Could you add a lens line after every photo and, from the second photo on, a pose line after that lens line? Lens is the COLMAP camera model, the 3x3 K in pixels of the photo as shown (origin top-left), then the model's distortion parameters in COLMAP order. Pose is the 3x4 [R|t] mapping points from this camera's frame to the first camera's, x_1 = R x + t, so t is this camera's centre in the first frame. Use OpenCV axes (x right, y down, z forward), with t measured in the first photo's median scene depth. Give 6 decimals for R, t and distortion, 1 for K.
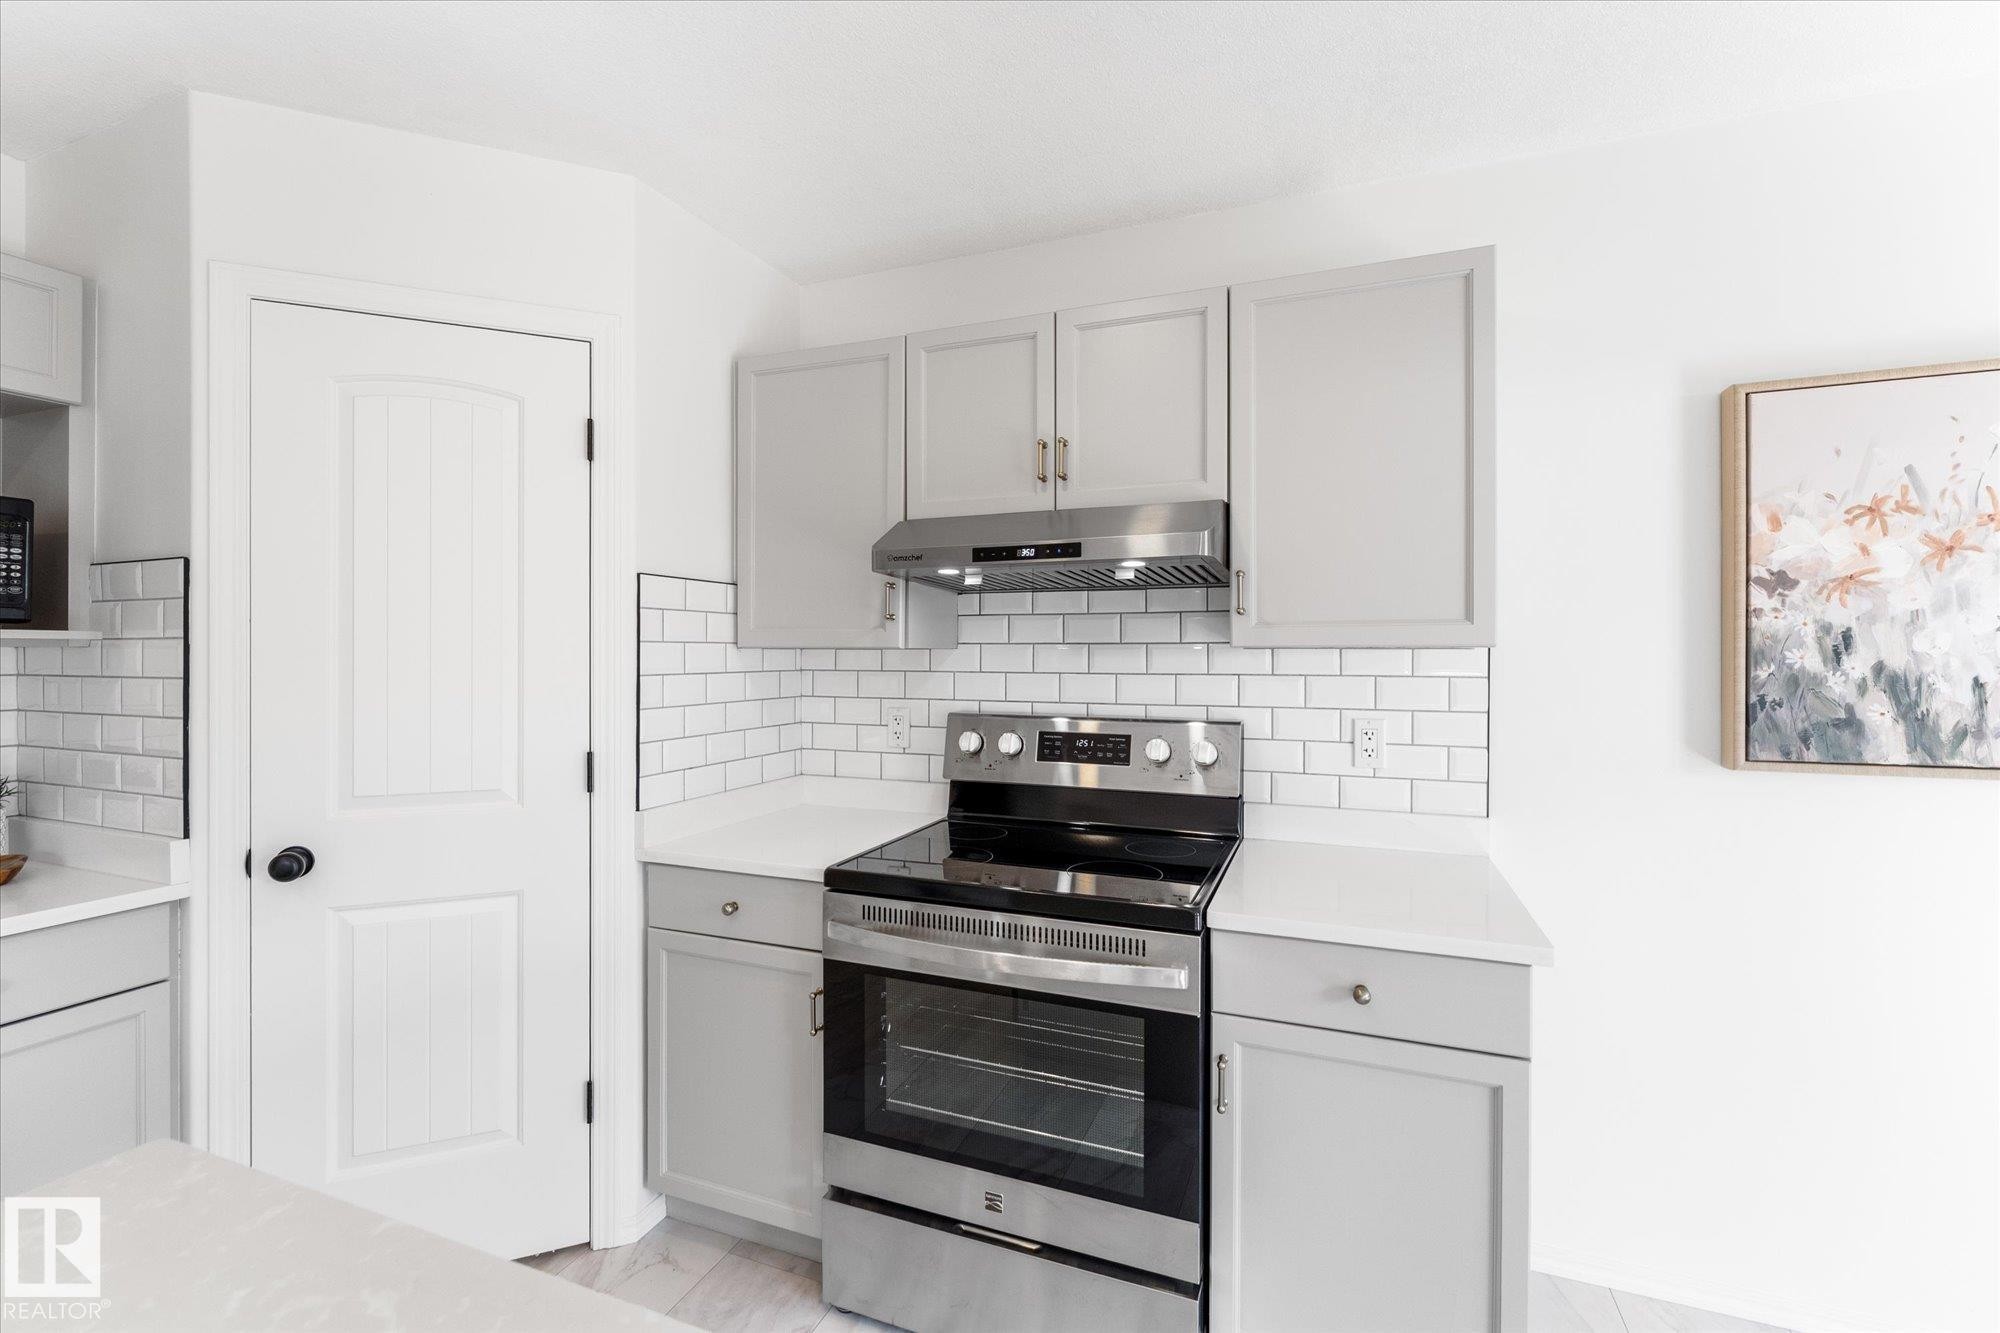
lens RADIAL K [[895.8, 0, 975.8], [0, 895.8, 653.8], [0, 0, 1]] dist [-0.001713, -0.000279]
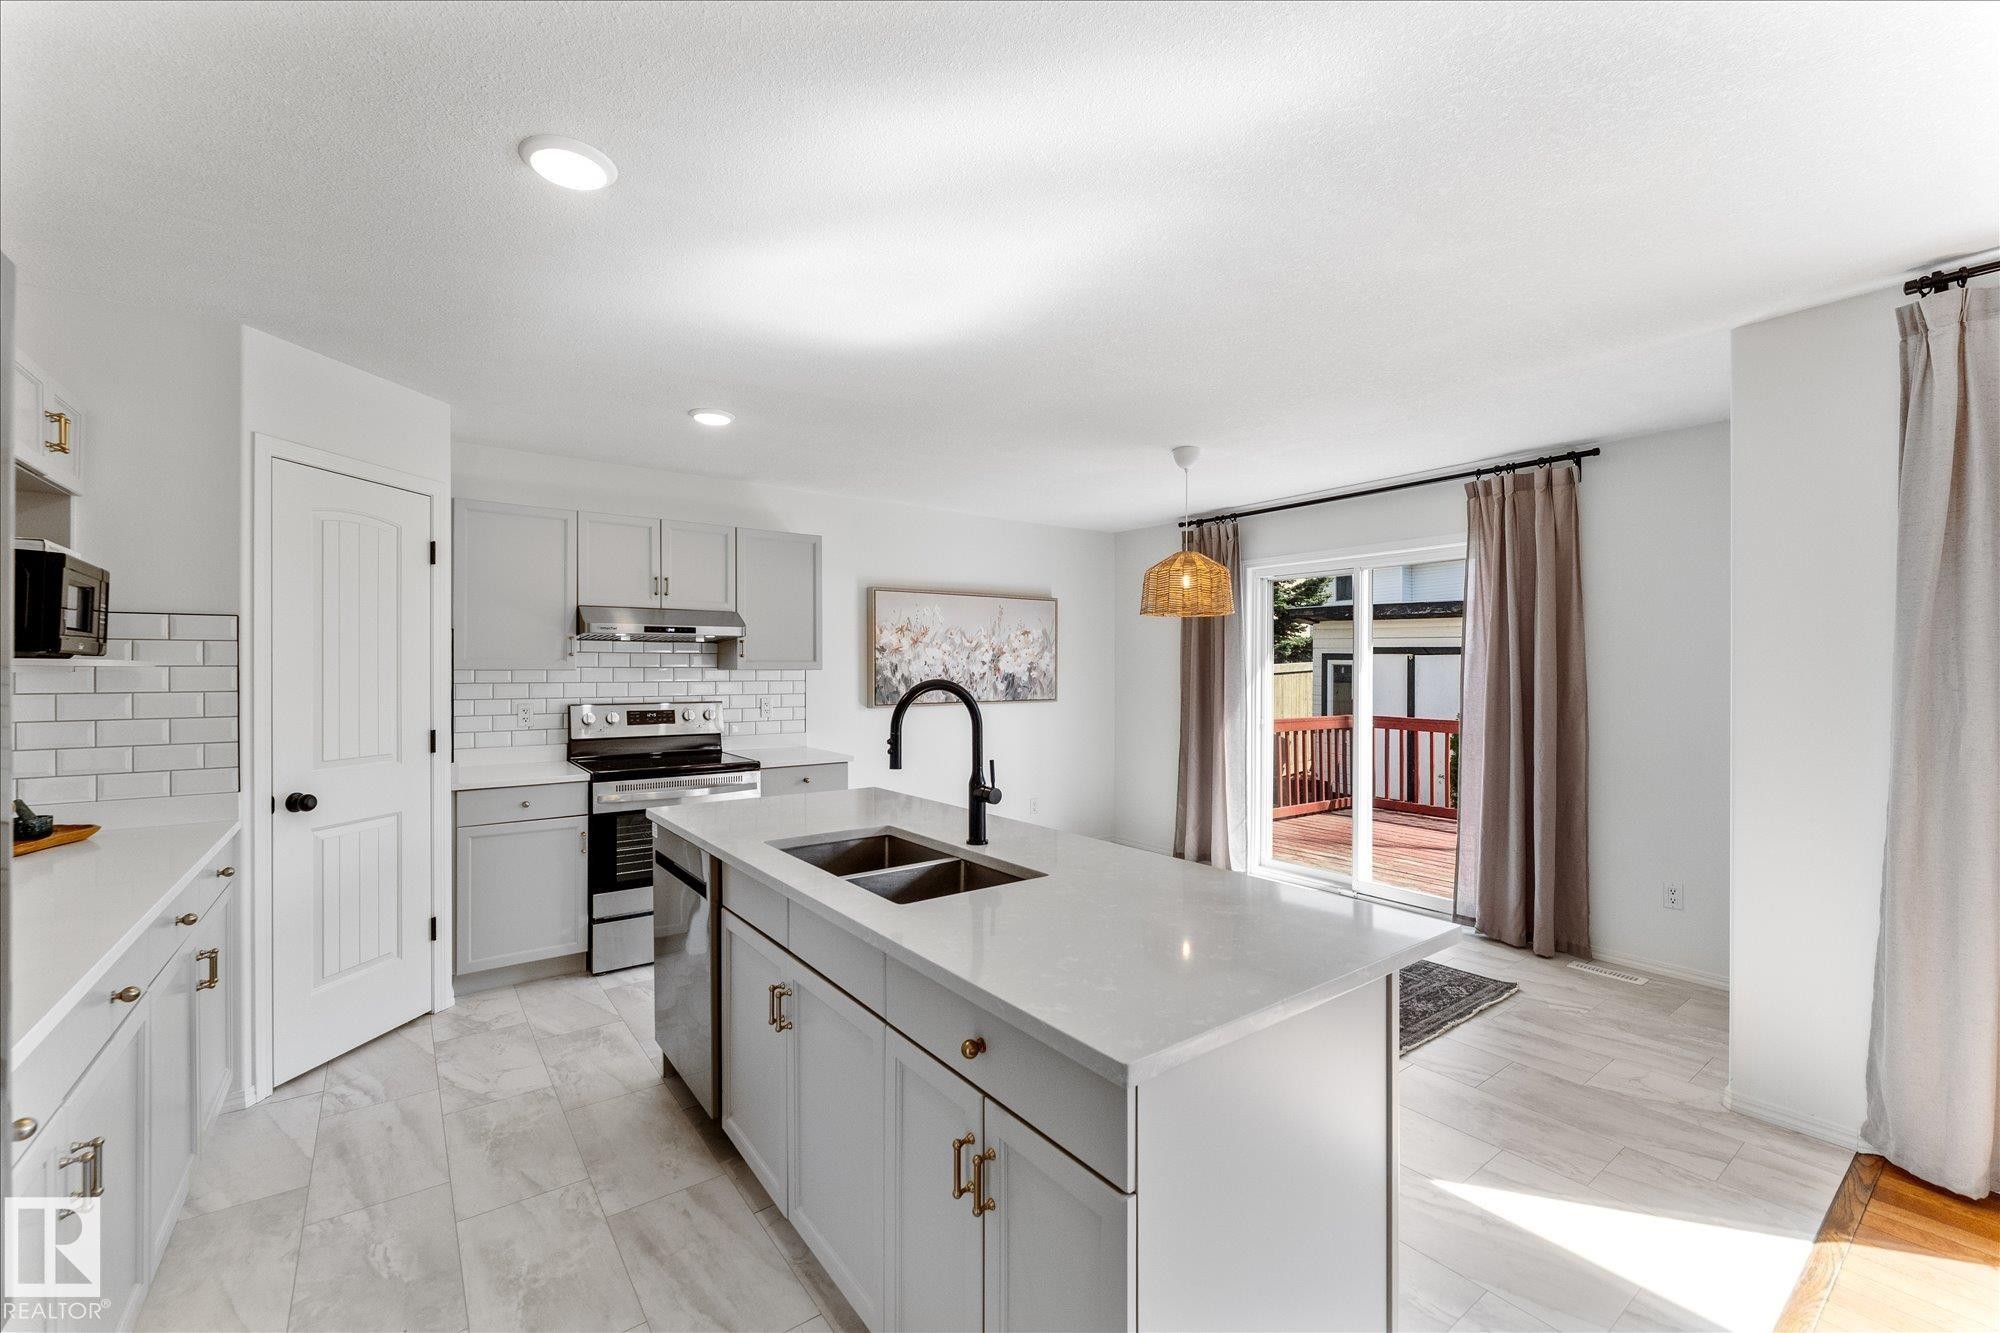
lens RADIAL K [[806.5, 0, 1000.0], [0, 806.5, 666.5], [0, 0, 1]] dist [-0.000364, -0.000038]
pose [[0.519320, 0.001956, 0.854577, -1.360317], [0.002570, 0.999989, -0.003851, -0.006515], [-0.854576, 0.004196, 0.519310, -0.873220]]
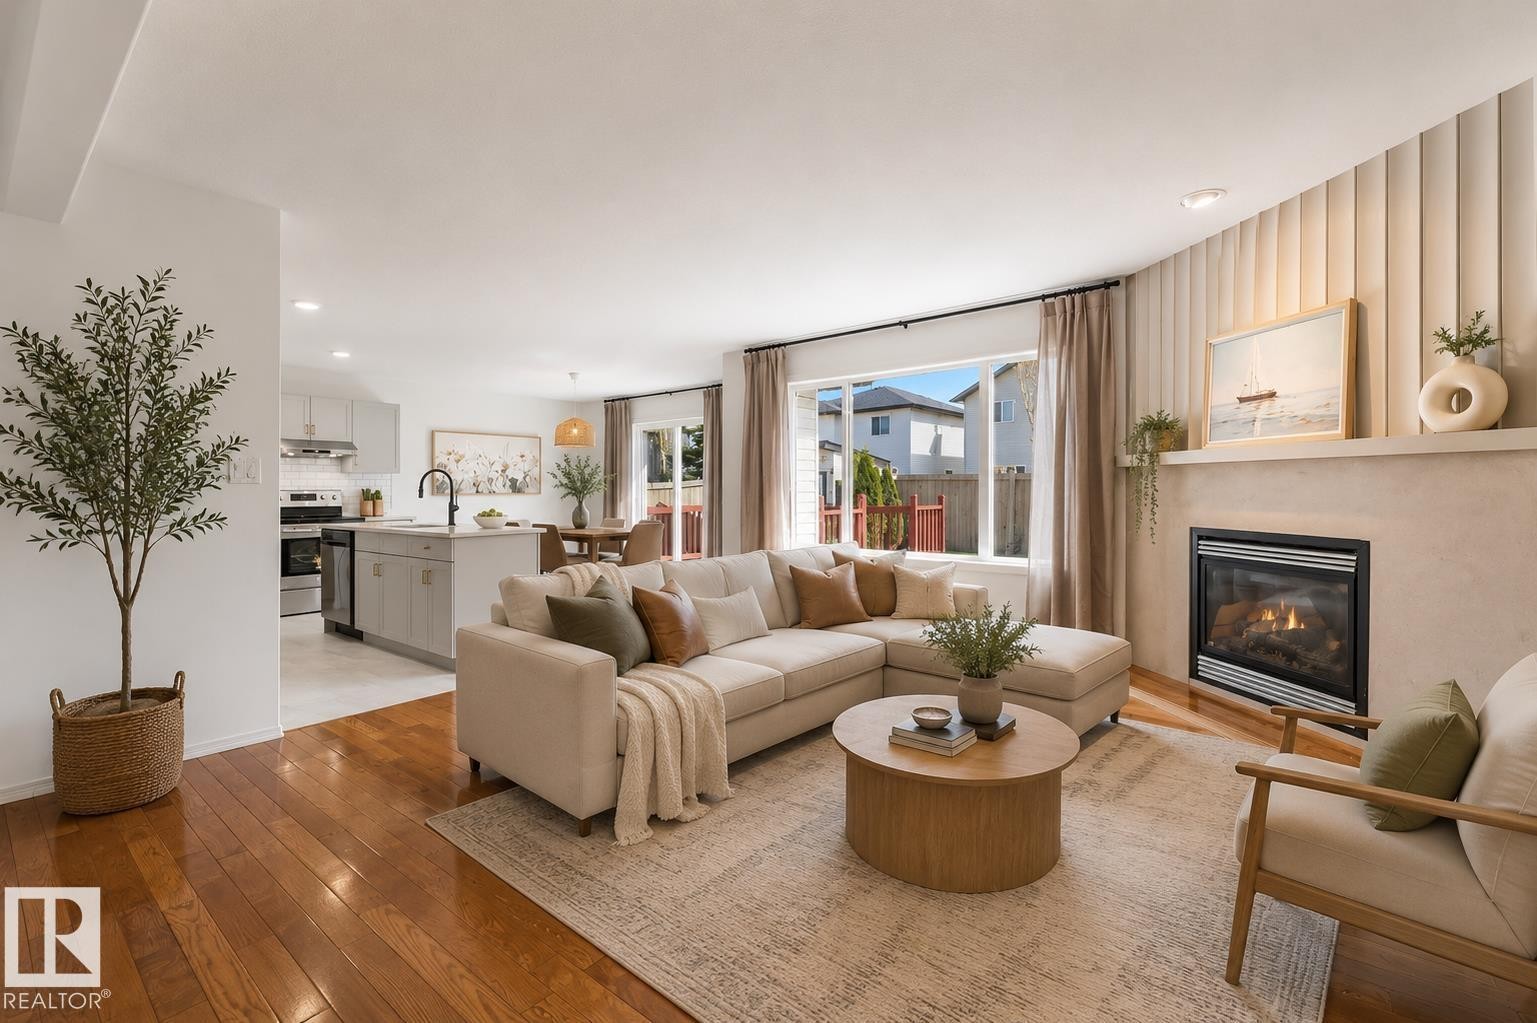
lens RADIAL K [[688.5, 0, 749.9], [0, 688.5, 501.7], [0, 0, 1]] dist [-0.001713, -0.000279]
pose [[0.314465, -0.012370, 0.949188, -2.770257], [0.004798, 0.999923, 0.011442, 0.125593], [-0.949257, 0.000956, 0.314500, -2.390501]]
